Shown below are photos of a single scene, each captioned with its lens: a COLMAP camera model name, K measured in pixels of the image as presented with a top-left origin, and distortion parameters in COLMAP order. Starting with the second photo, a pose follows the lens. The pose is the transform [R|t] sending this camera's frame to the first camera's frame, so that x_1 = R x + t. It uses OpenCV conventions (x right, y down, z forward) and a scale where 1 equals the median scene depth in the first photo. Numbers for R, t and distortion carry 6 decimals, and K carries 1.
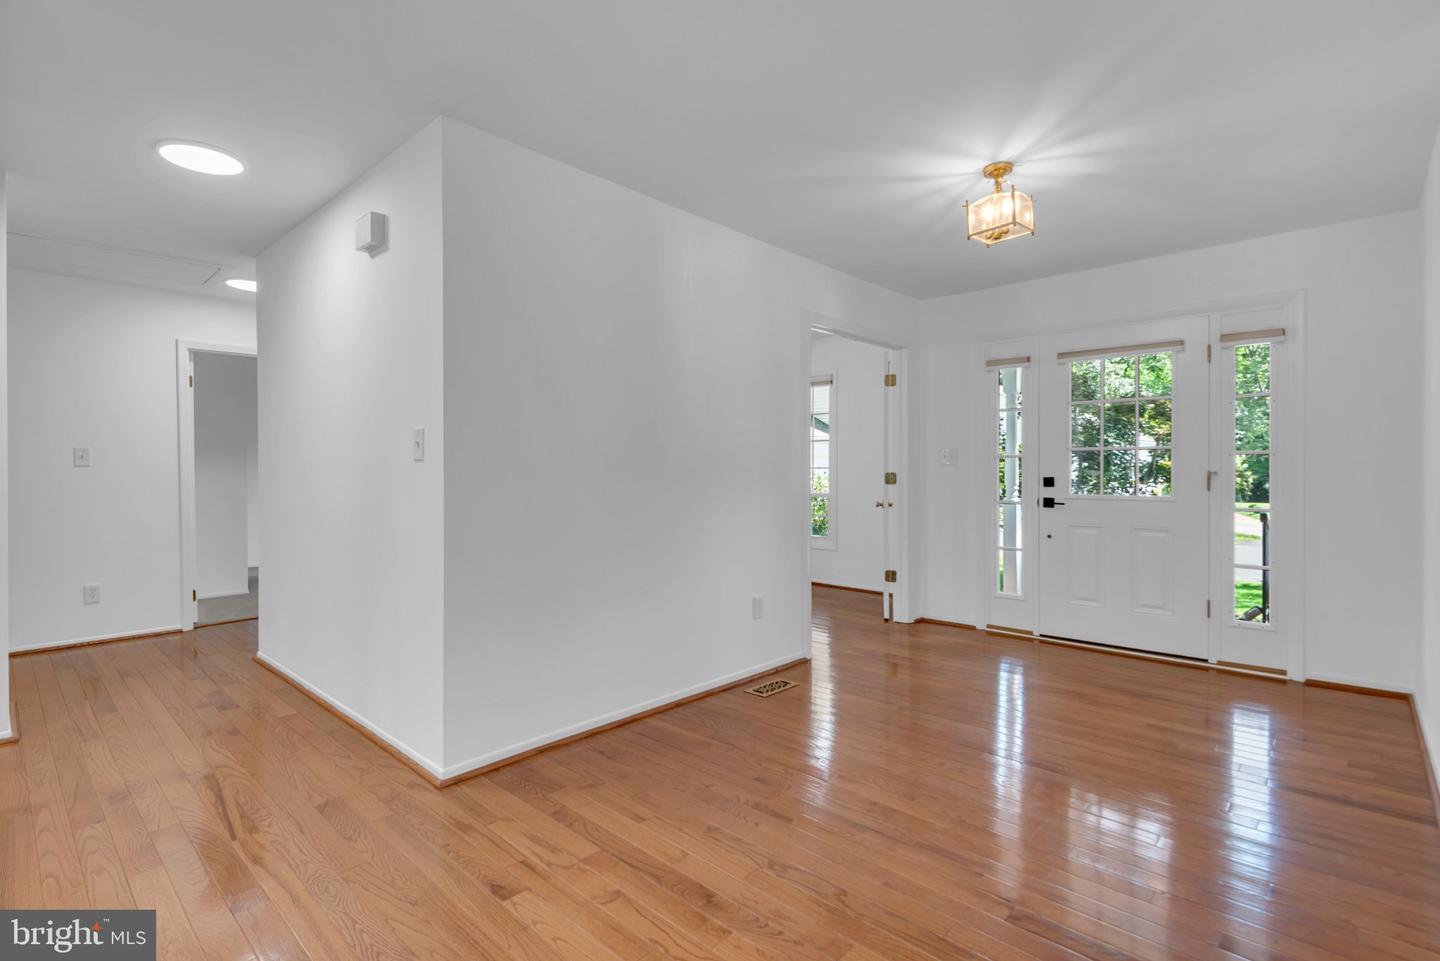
lens RADIAL K [[656.6, 0, 702.7], [0, 656.6, 472.0], [0, 0, 1]] dist [0.042142, -0.019191]
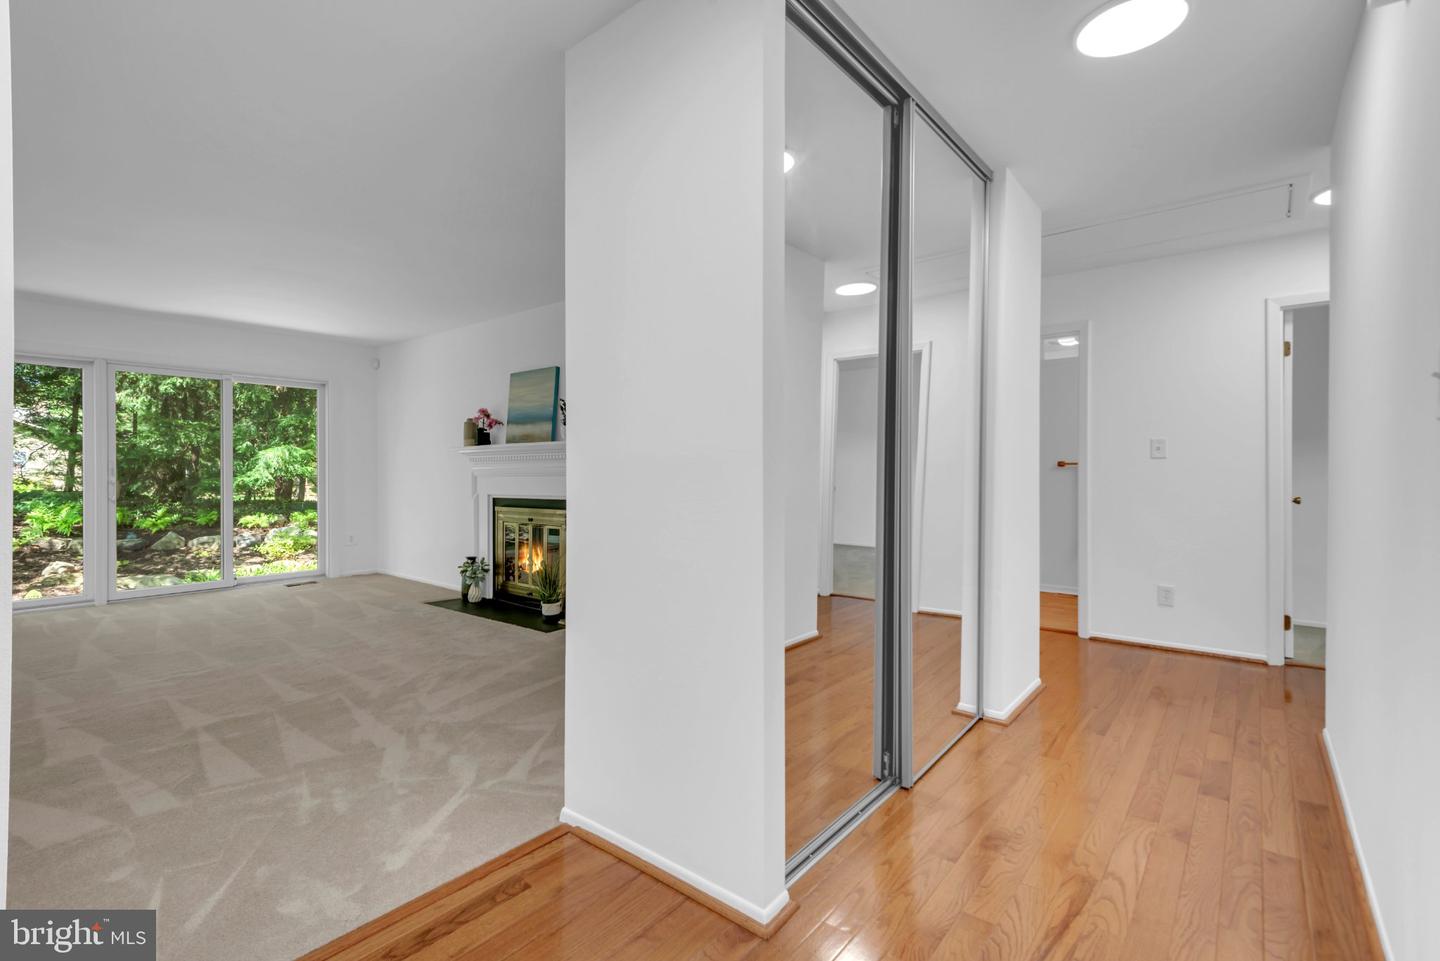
lens RADIAL K [[656.6, 0, 702.7], [0, 656.6, 472.0], [0, 0, 1]] dist [0.042142, -0.019191]
pose [[0.065469, 0.005453, -0.997840, -0.033772], [-0.003803, 0.999979, 0.005215, 0.009737], [0.997847, 0.003454, 0.065489, 0.346070]]
